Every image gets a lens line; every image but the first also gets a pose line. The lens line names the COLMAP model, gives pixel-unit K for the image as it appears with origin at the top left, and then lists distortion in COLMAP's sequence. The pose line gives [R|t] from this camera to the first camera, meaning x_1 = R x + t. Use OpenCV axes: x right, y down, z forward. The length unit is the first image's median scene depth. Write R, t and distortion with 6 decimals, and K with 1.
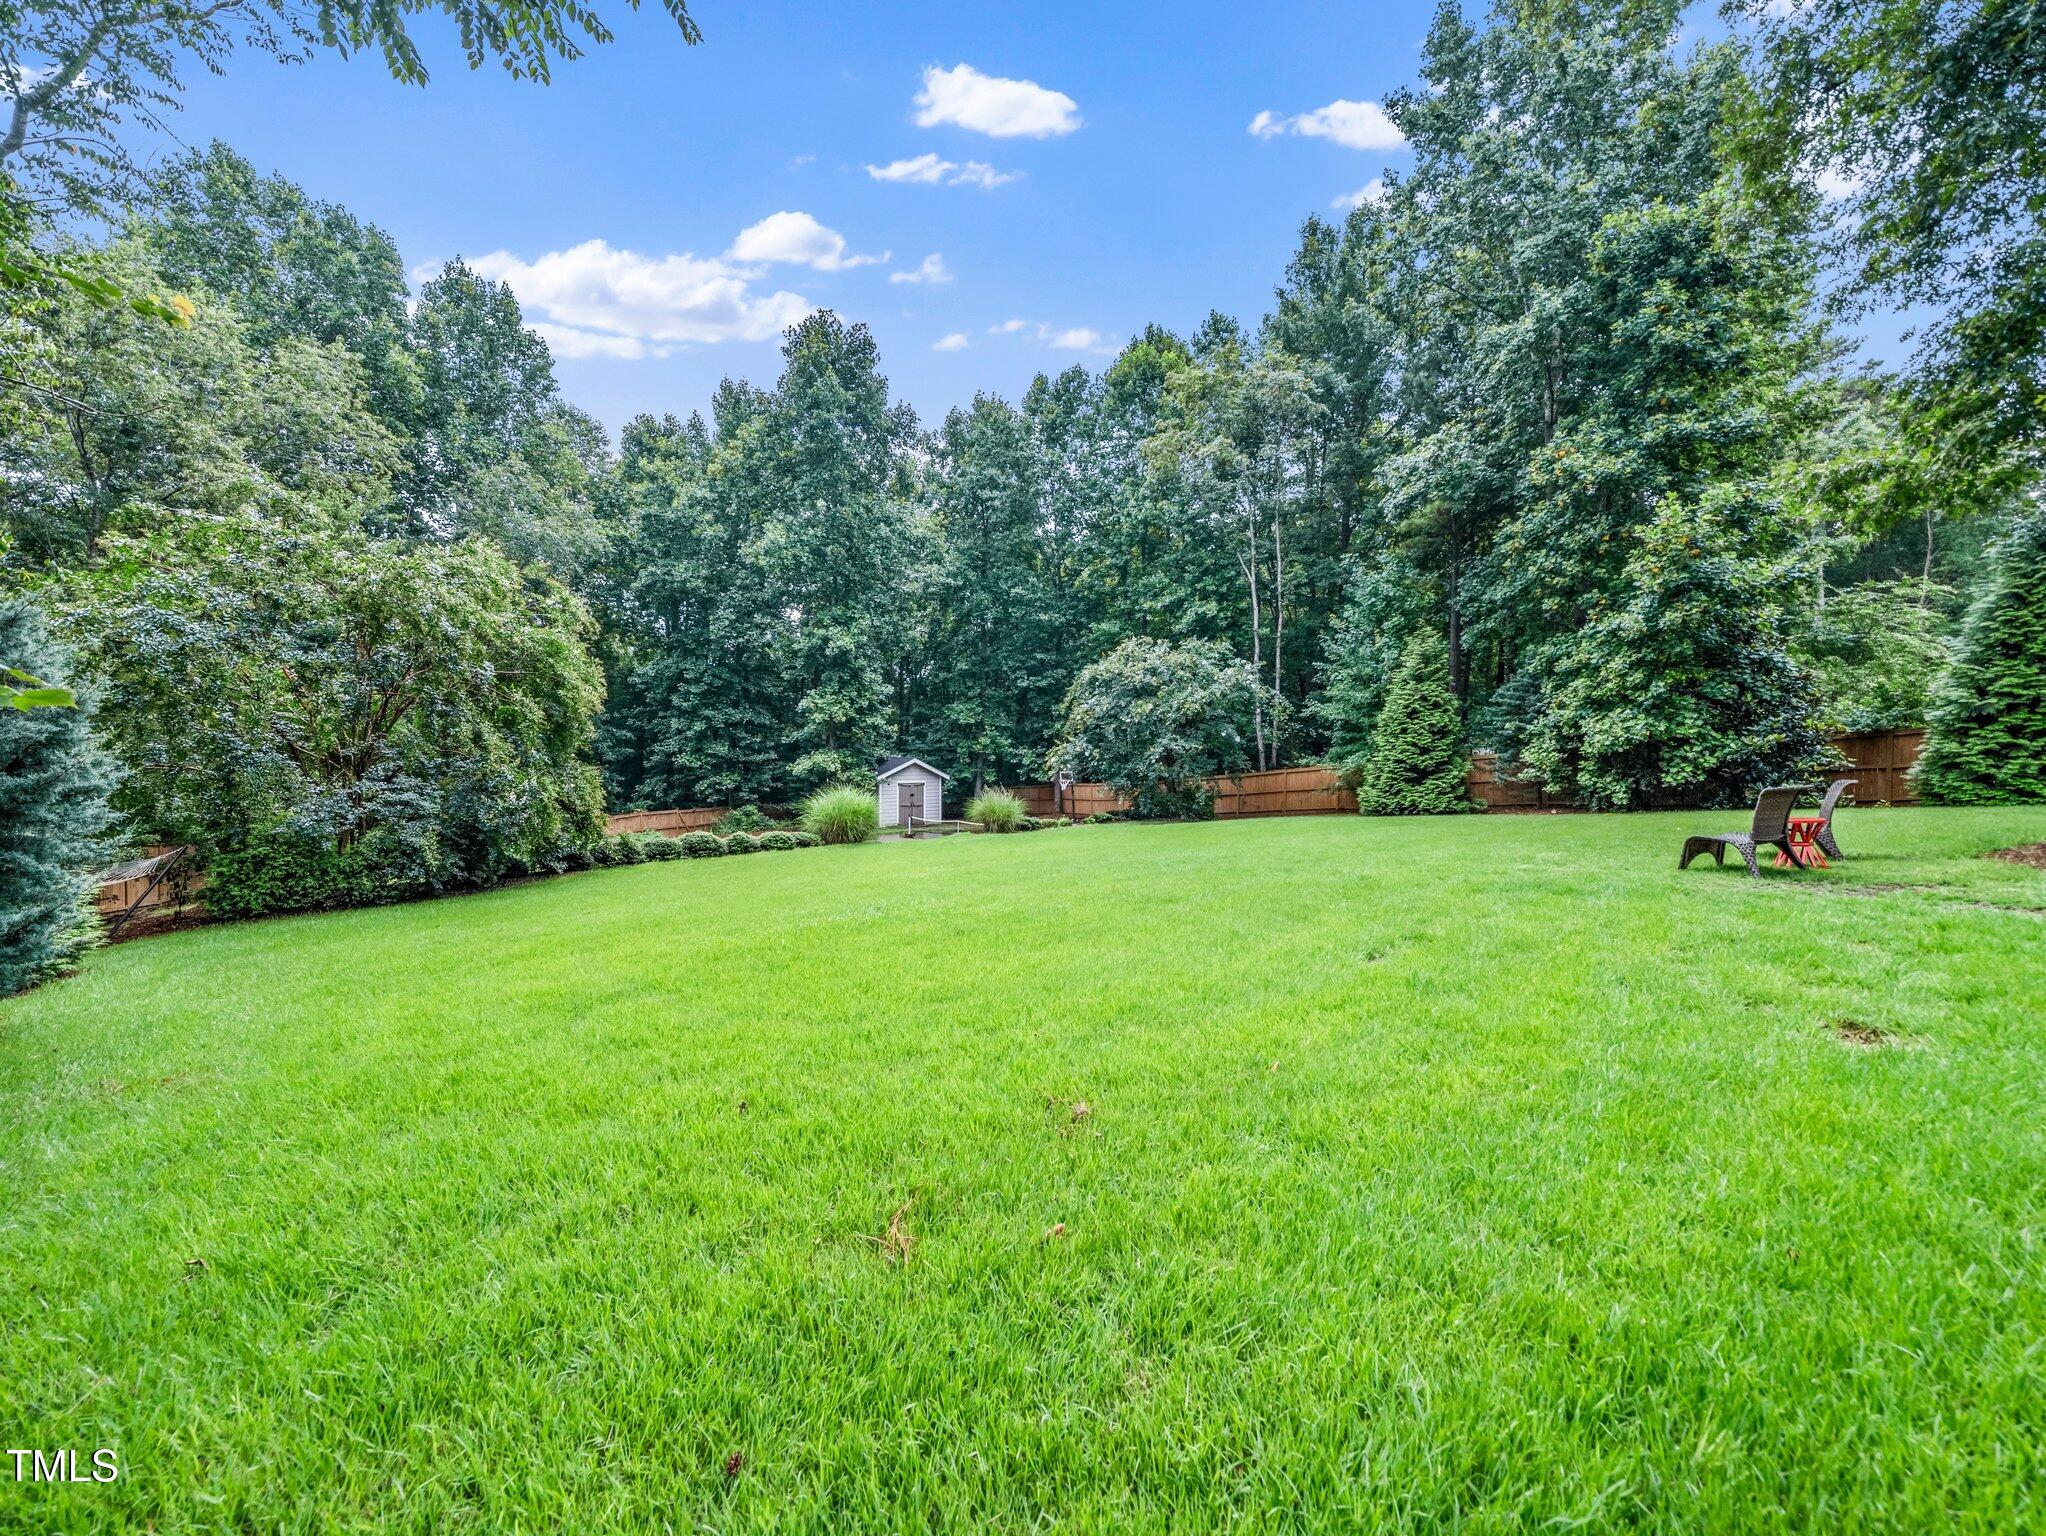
lens RADIAL K [[800.0, 0, 1024.3], [0, 800.0, 782.4], [0, 0, 1]] dist [-0.005497, -0.000532]
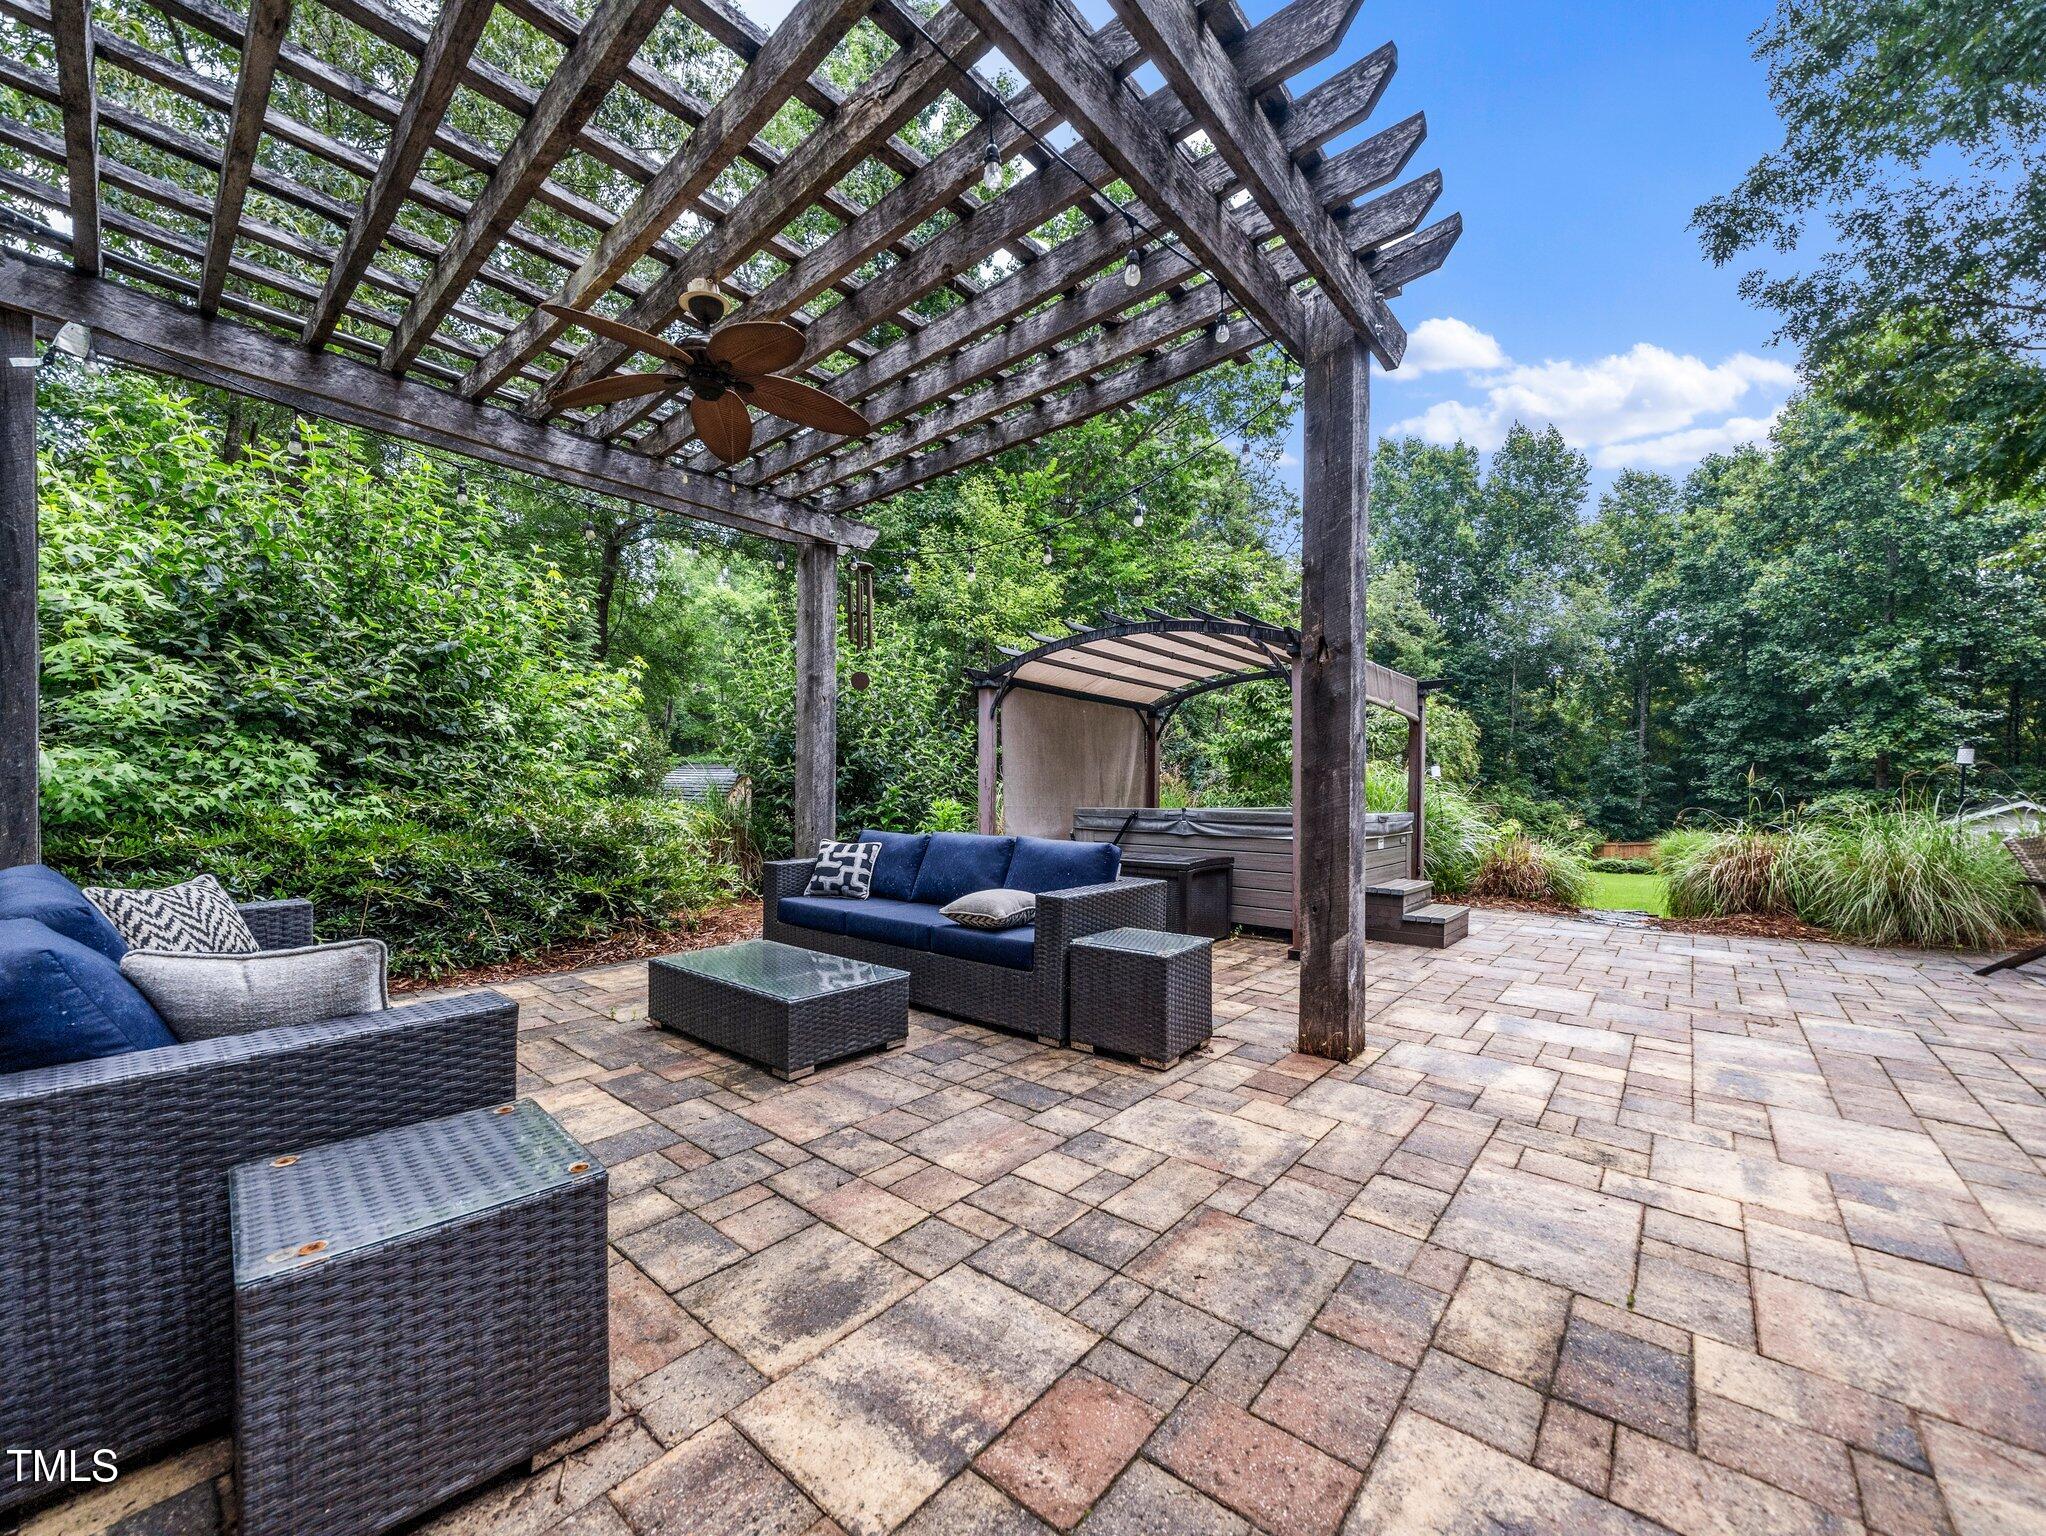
lens RADIAL K [[800.0, 0, 1013.7], [0, 800.0, 785.3], [0, 0, 1]] dist [-0.005497, -0.000532]
pose [[0.255064, 0.006542, -0.966902, 0.375494], [-0.020266, 0.999794, 0.001418, -0.027042], [0.966712, 0.019234, 0.255144, -0.152302]]
